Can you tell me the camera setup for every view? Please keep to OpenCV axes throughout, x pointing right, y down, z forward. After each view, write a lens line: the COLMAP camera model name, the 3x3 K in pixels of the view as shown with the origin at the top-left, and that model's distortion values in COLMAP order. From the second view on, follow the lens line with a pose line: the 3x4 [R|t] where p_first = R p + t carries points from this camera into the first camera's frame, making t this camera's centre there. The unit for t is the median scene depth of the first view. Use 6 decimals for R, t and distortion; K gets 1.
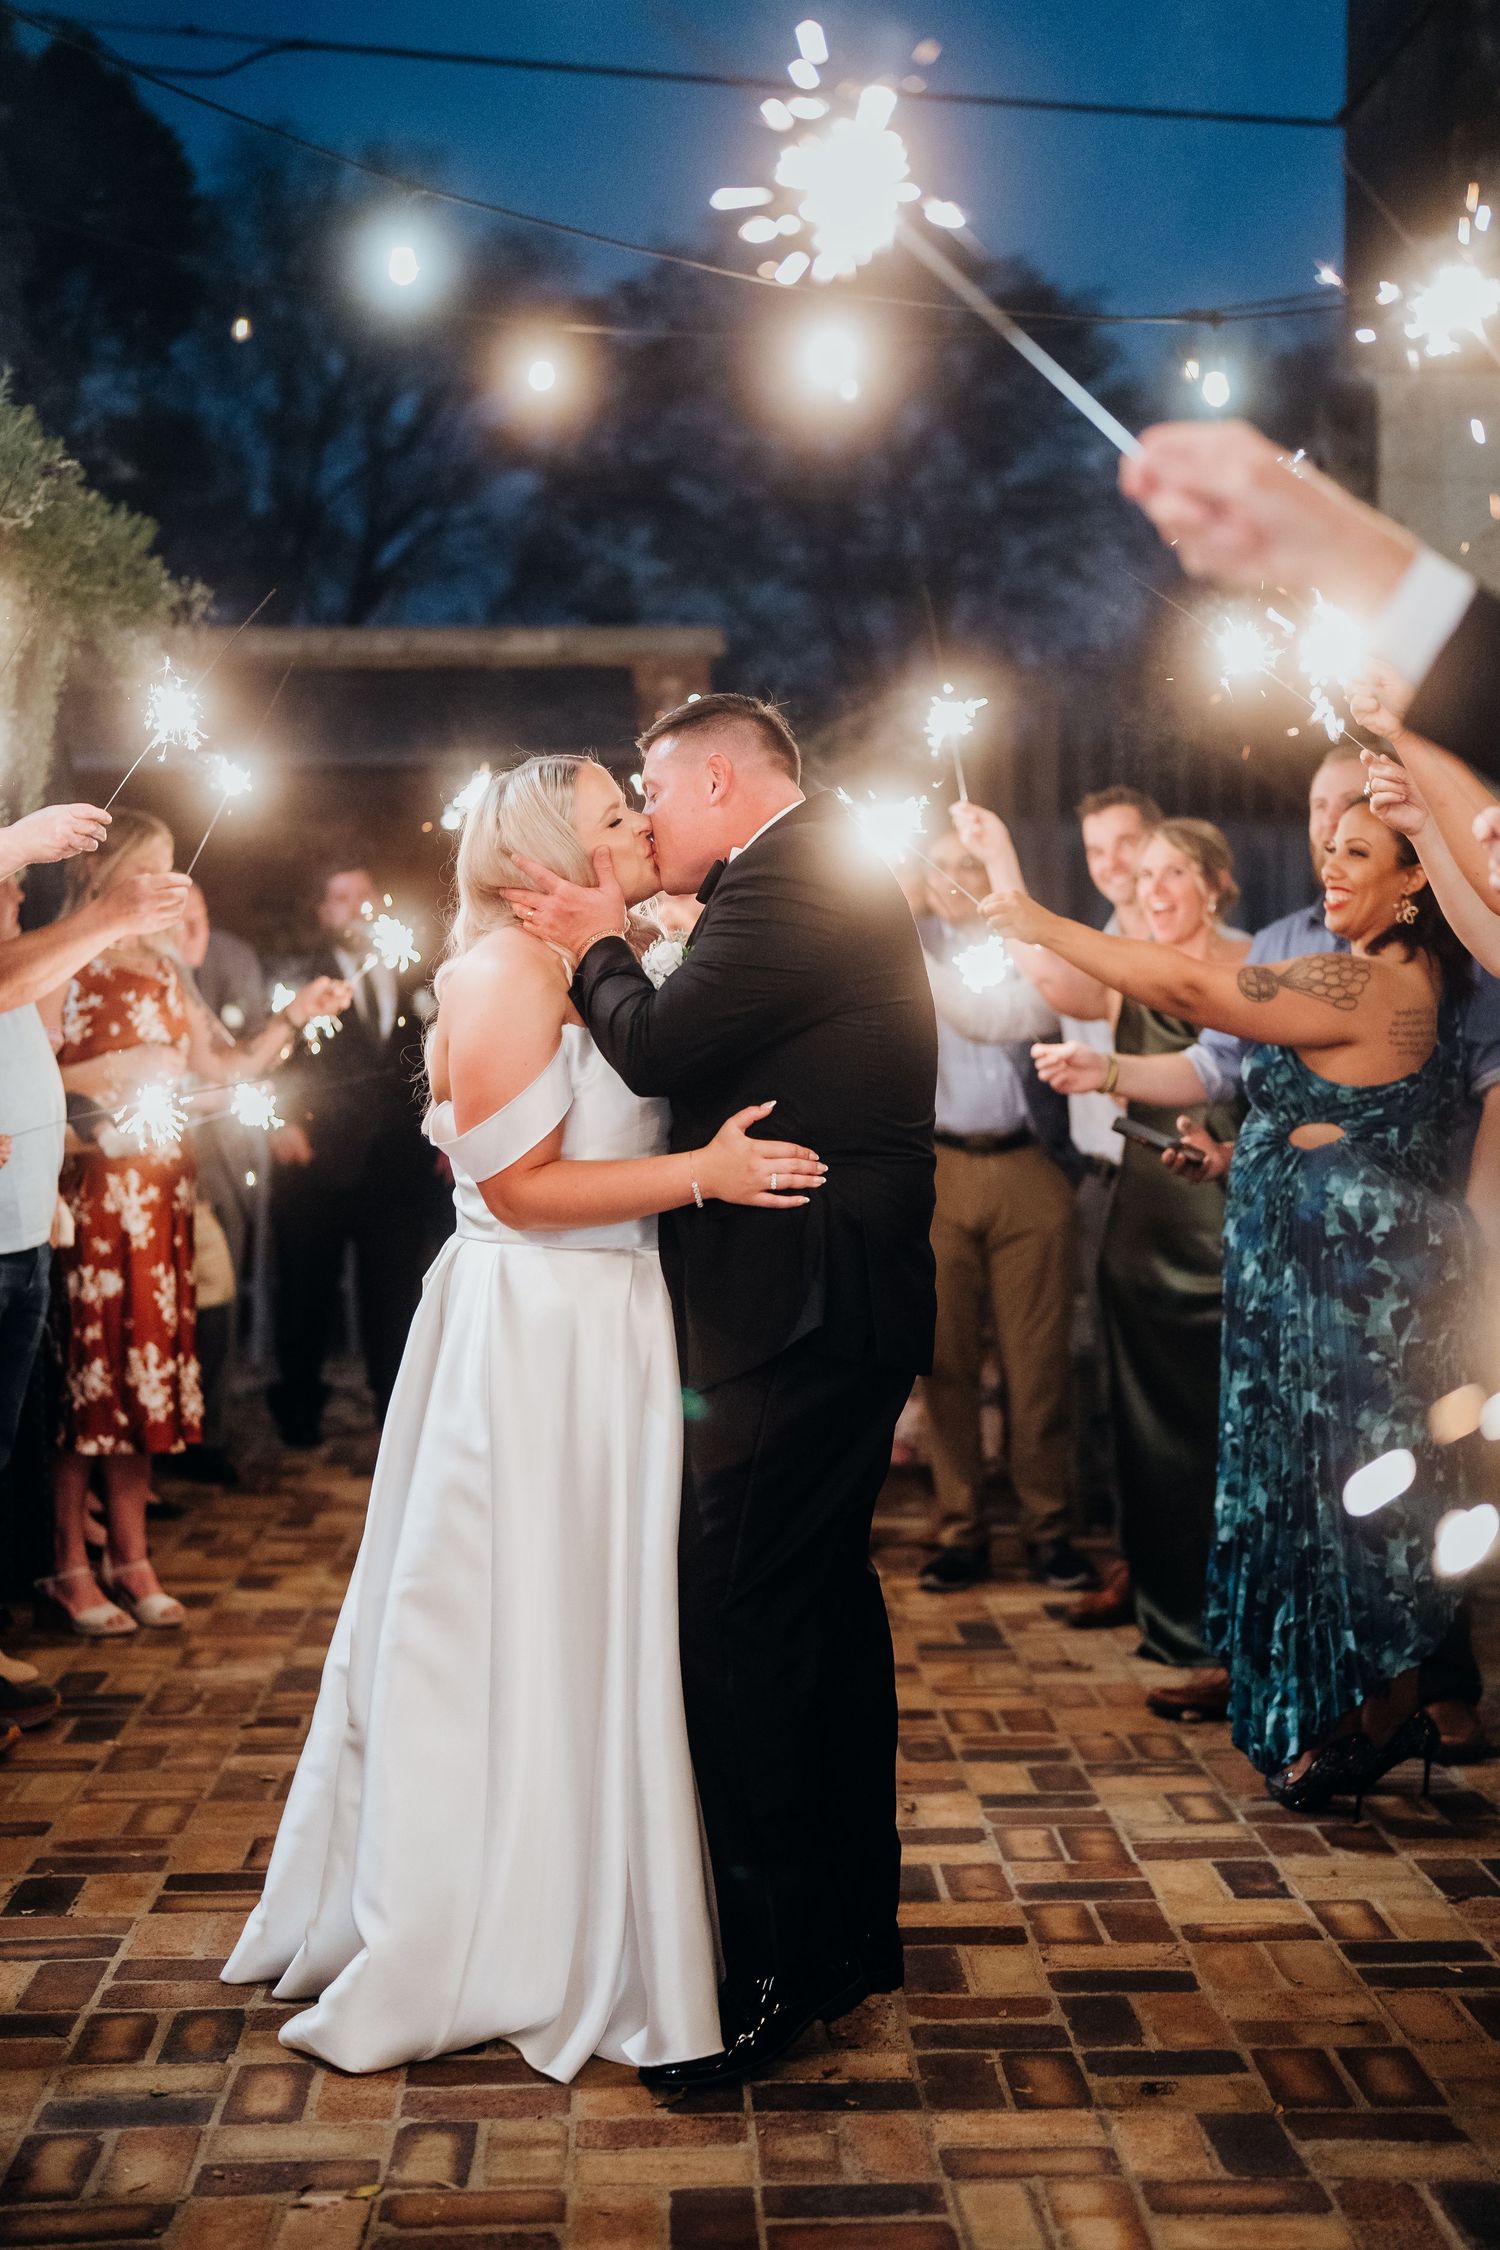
lens RADIAL K [[3309.5, 0, 756.0], [0, 3309.5, 1138.9], [0, 0, 1]] dist [-0.109195, 0.693256]
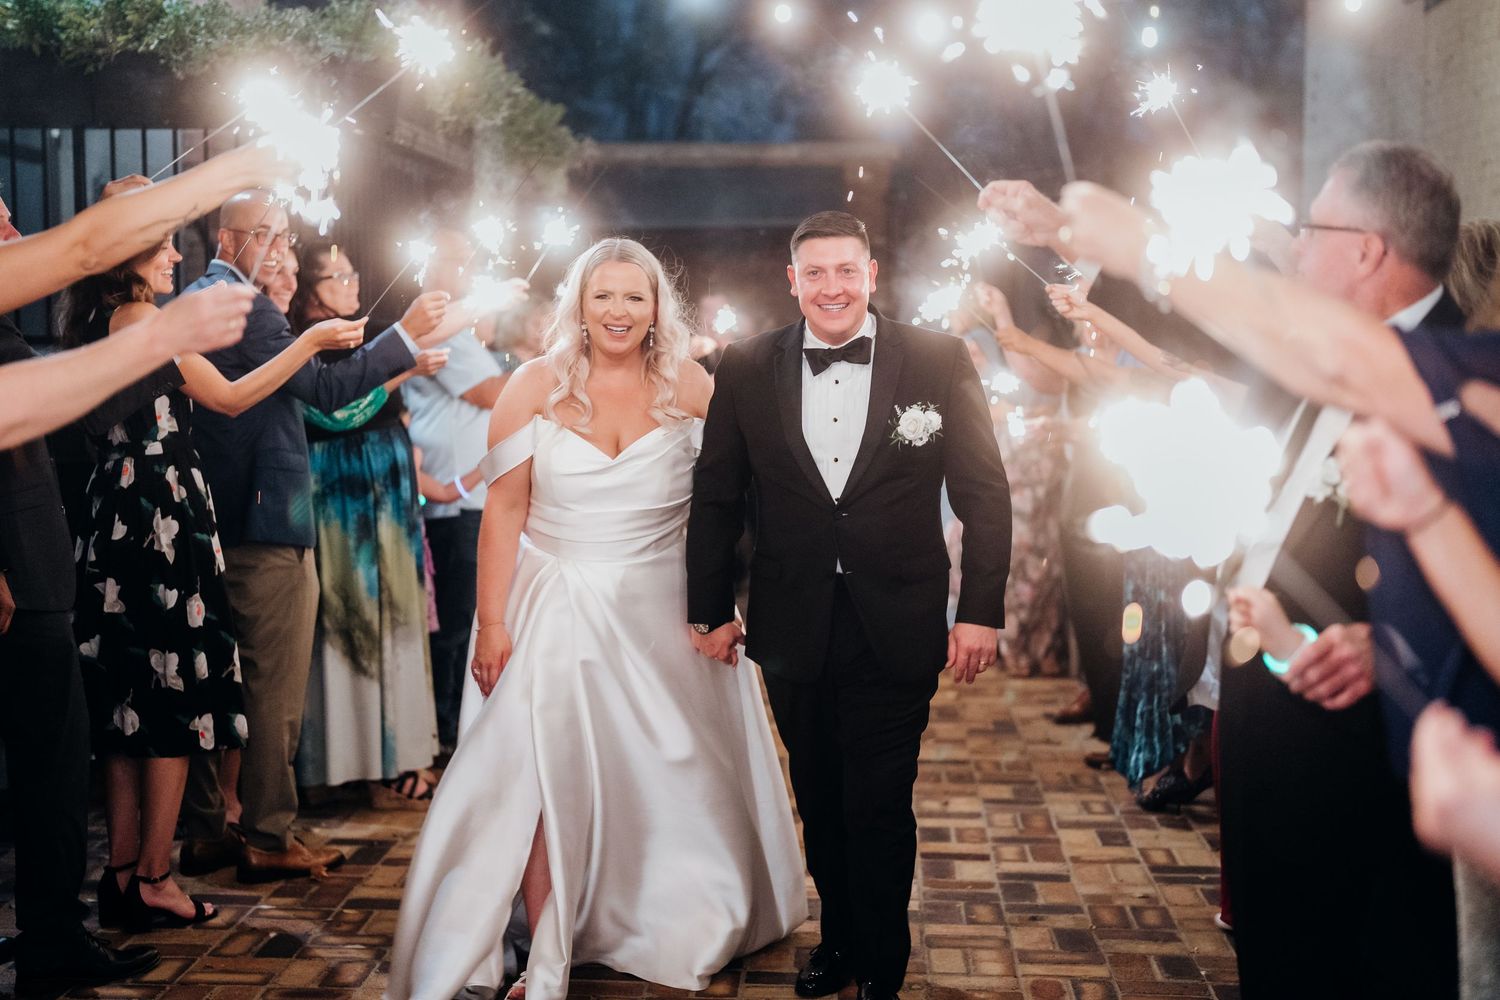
lens RADIAL K [[2182.0, 0, 745.0], [0, 2182.0, 491.8], [0, 0, 1]] dist [-0.119423, 0.816223]
pose [[0.995831, 0.024759, -0.087796, 0.042294], [-0.022705, 0.999446, 0.024316, -0.004211], [0.088350, -0.022221, 0.995842, -0.282077]]
